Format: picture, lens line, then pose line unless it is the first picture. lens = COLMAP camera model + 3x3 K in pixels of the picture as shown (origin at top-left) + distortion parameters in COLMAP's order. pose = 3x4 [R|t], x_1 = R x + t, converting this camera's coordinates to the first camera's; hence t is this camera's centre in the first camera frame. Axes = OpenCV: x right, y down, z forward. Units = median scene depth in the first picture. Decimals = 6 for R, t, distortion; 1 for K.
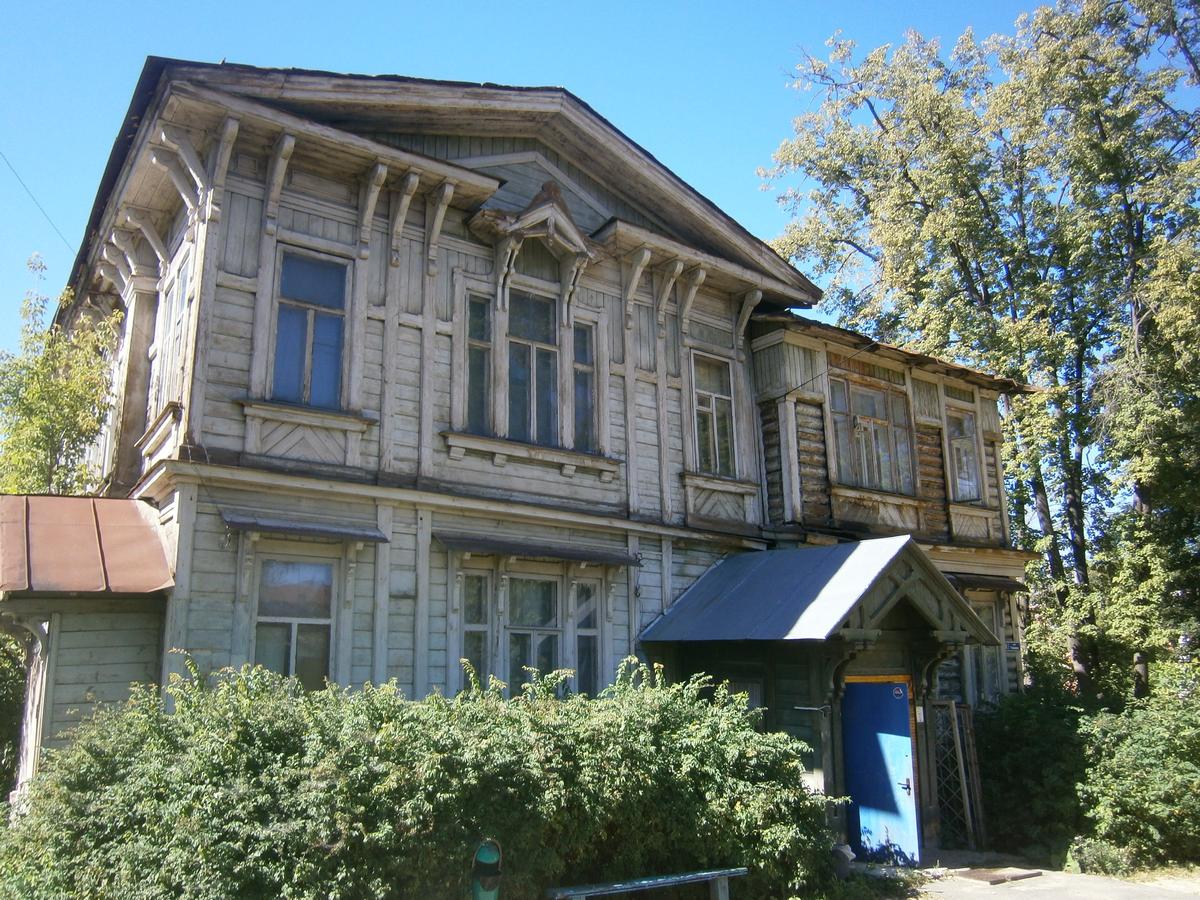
lens RADIAL K [[970.6, 0, 600.0], [0, 970.6, 450.0], [0, 0, 1]] dist [-0.063893, 0.065606]
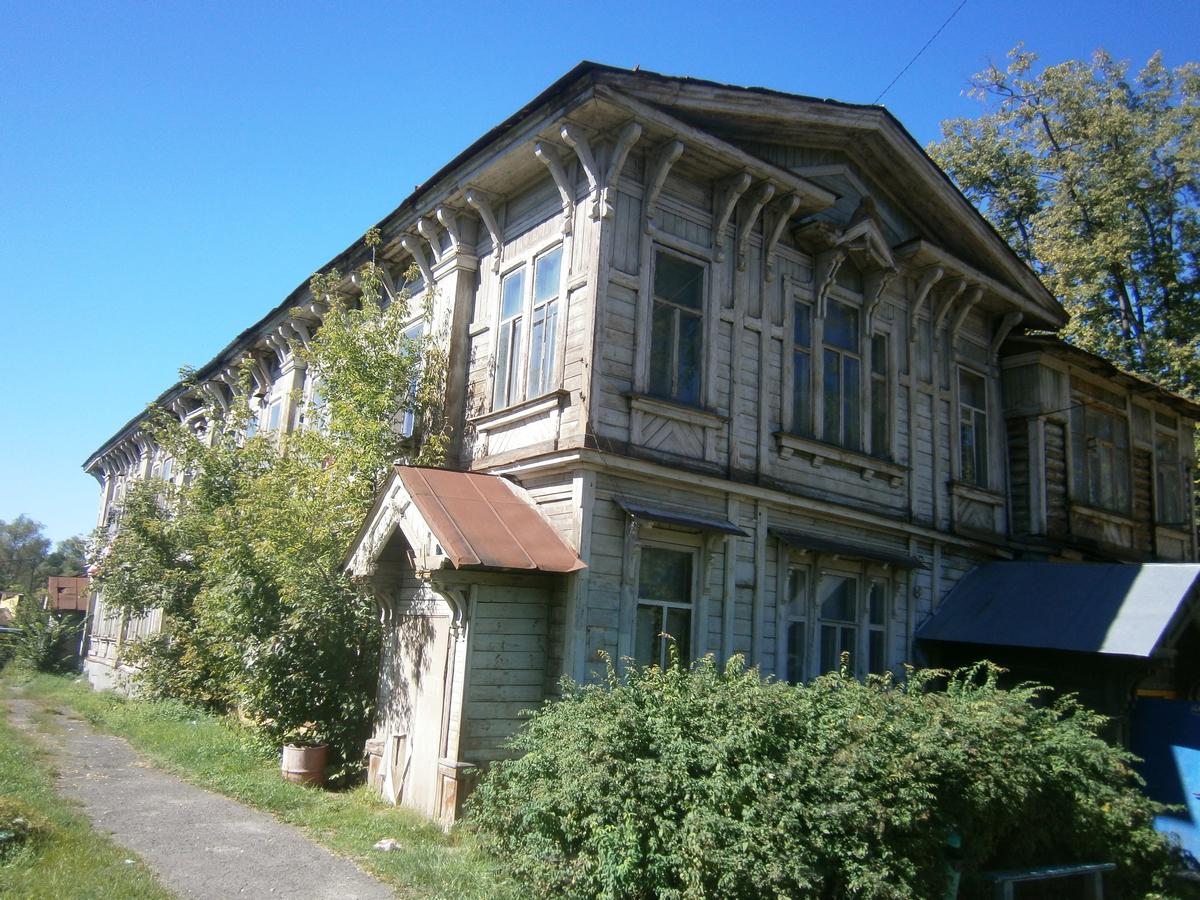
lens RADIAL K [[970.6, 0, 600.0], [0, 970.6, 450.0], [0, 0, 1]] dist [-0.063893, 0.065606]
pose [[0.996827, 0.079441, 0.004989, -0.339108], [-0.079573, 0.996099, 0.038149, -0.023248], [-0.001939, -0.038425, 0.999260, -0.053825]]
